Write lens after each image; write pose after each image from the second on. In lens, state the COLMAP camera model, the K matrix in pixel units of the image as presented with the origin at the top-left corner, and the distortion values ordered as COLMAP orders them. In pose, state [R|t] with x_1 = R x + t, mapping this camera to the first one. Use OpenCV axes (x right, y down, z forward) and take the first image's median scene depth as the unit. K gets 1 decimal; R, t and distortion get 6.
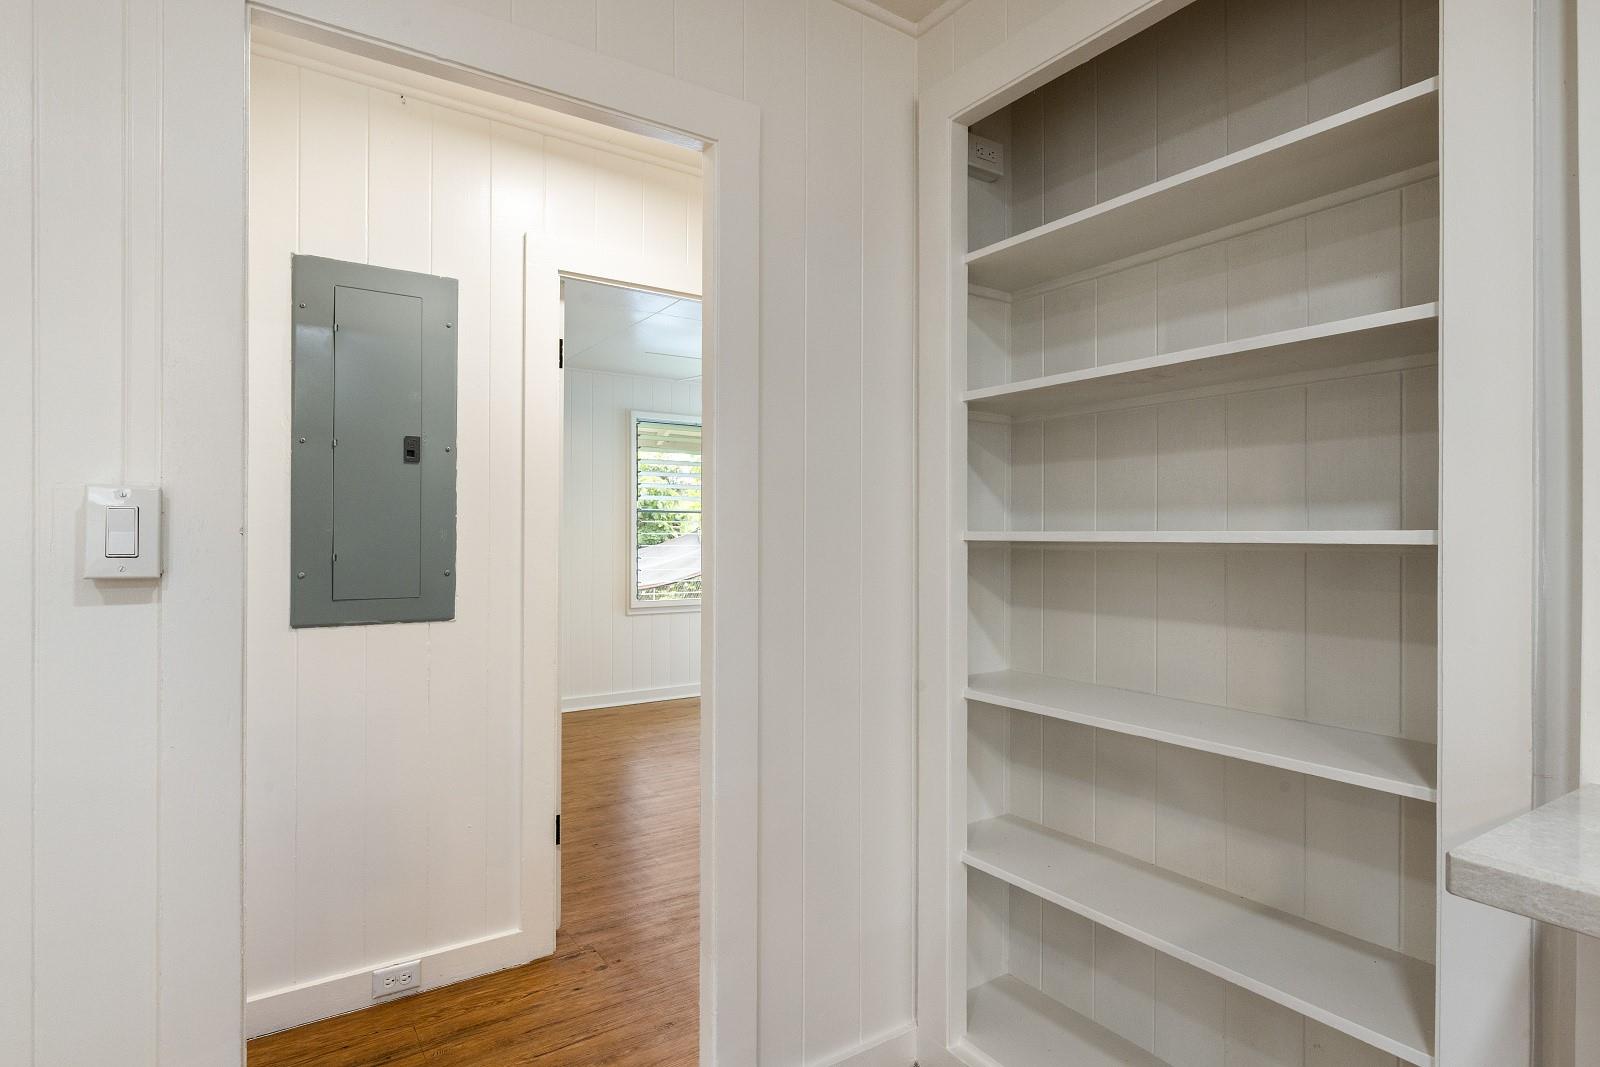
lens RADIAL K [[837.1, 0, 794.3], [0, 837.1, 538.6], [0, 0, 1]] dist [0.001325, 0.000363]
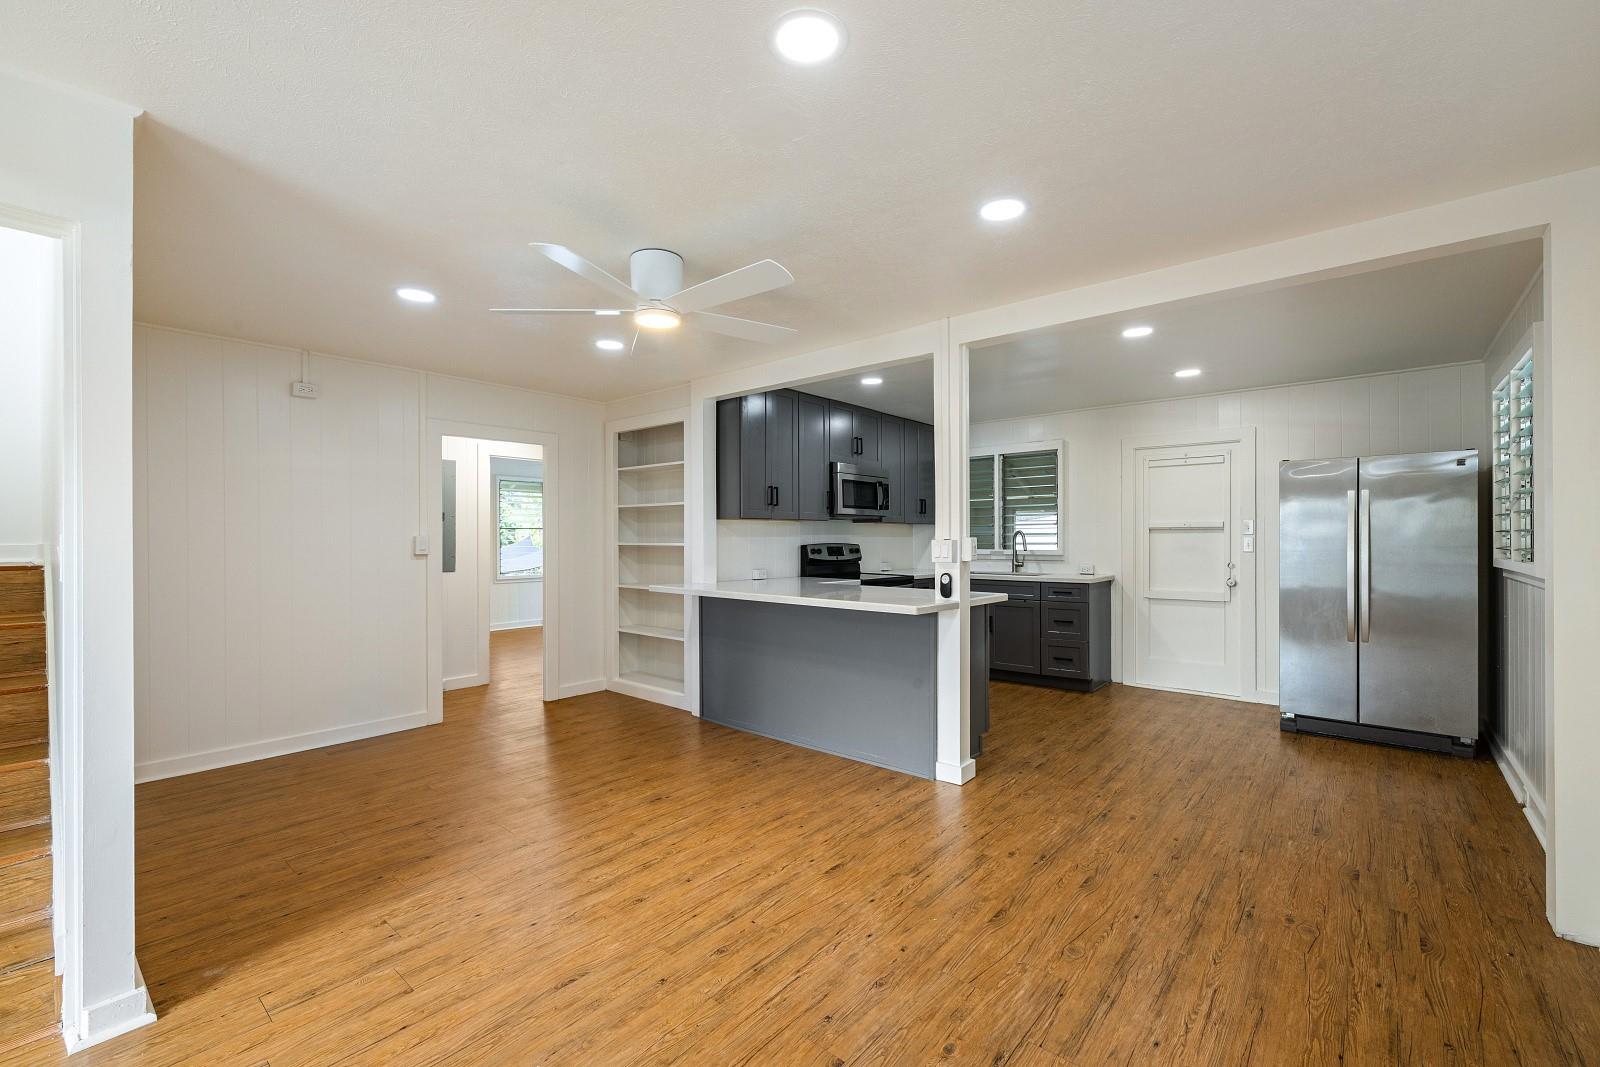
lens RADIAL K [[666.3, 0, 803.5], [0, 666.3, 536.6], [0, 0, 1]] dist [-0.000400, -0.000053]
pose [[0.965447, -0.006308, 0.260523, 0.226403], [0.007217, 0.999971, -0.002530, -0.021360], [-0.260499, 0.004323, 0.965464, -2.074997]]
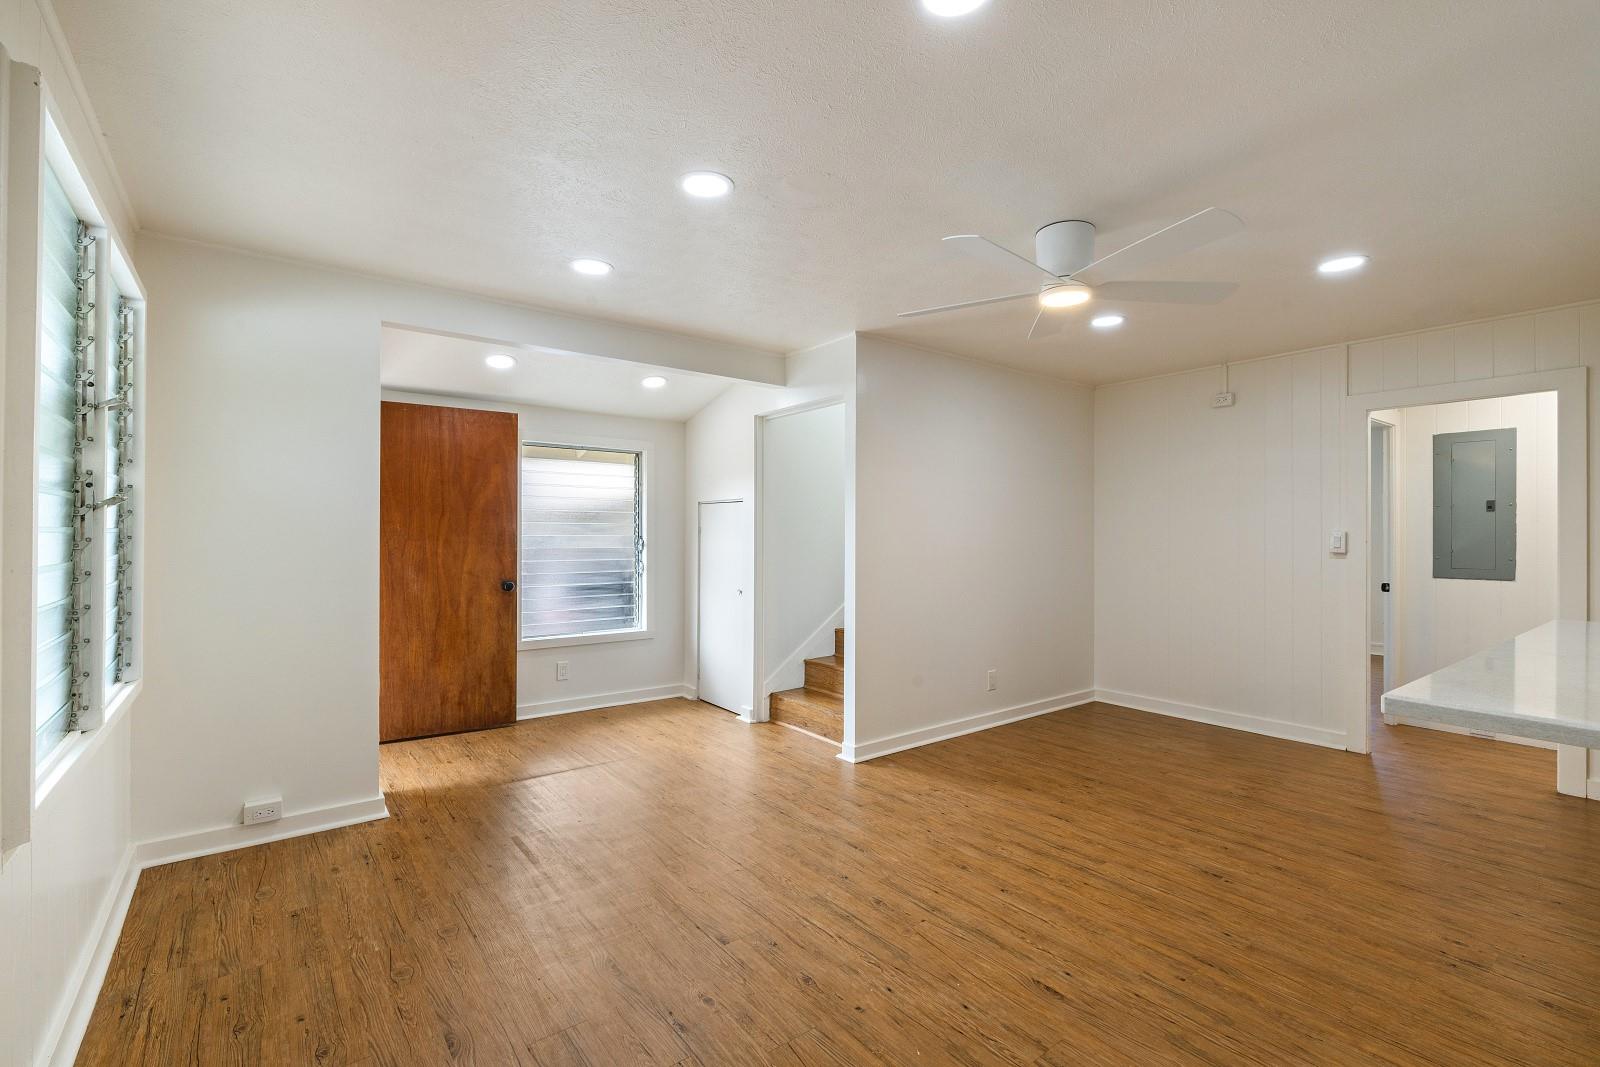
lens RADIAL K [[711.3, 0, 807.9], [0, 711.3, 536.0], [0, 0, 1]] dist [-0.009394, 0.000392]
pose [[0.061948, -0.000806, -0.998079, 1.643416], [-0.004180, 0.999991, -0.001067, -0.014962], [0.998071, 0.004238, 0.061944, -1.209213]]
